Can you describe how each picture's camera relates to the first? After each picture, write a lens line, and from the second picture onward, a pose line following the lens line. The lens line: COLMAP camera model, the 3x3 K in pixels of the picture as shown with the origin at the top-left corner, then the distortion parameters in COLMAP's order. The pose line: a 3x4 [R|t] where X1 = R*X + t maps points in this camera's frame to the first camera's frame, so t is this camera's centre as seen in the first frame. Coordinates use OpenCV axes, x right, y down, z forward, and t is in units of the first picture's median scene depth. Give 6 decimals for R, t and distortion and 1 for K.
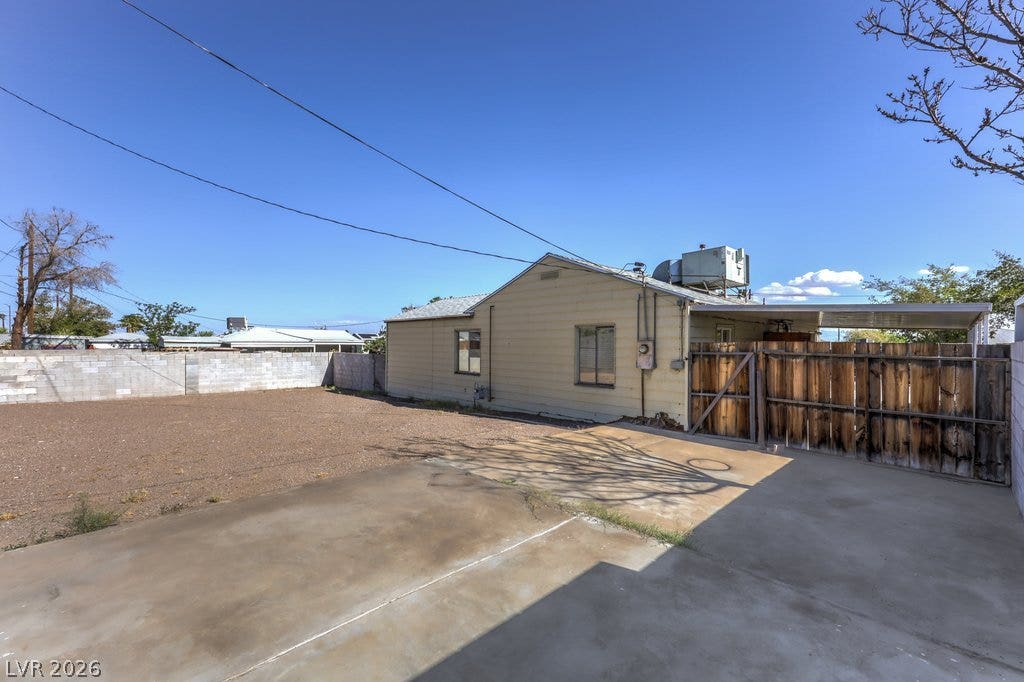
lens RADIAL K [[422.8, 0, 520.3], [0, 422.8, 327.2], [0, 0, 1]] dist [0.004669, 0.000485]
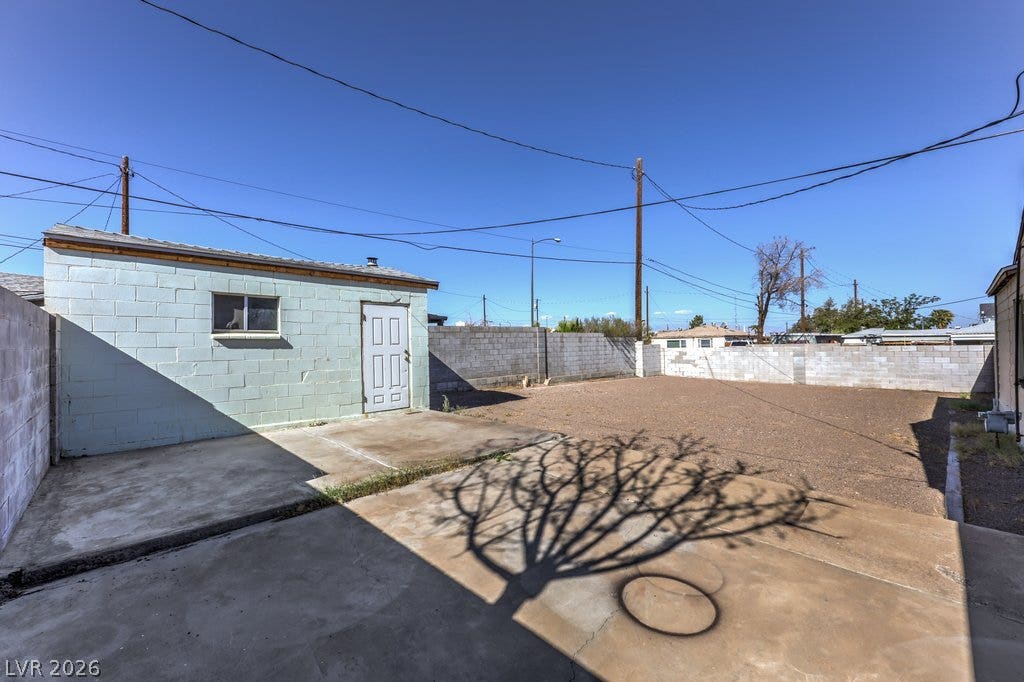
lens RADIAL K [[422.8, 0, 520.3], [0, 422.8, 327.2], [0, 0, 1]] dist [0.004669, 0.000485]
pose [[-0.011605, -0.044124, -0.998959, 0.980329], [0.053600, 0.997562, -0.044685, 0.077217], [0.998495, -0.054063, -0.009212, 0.986371]]
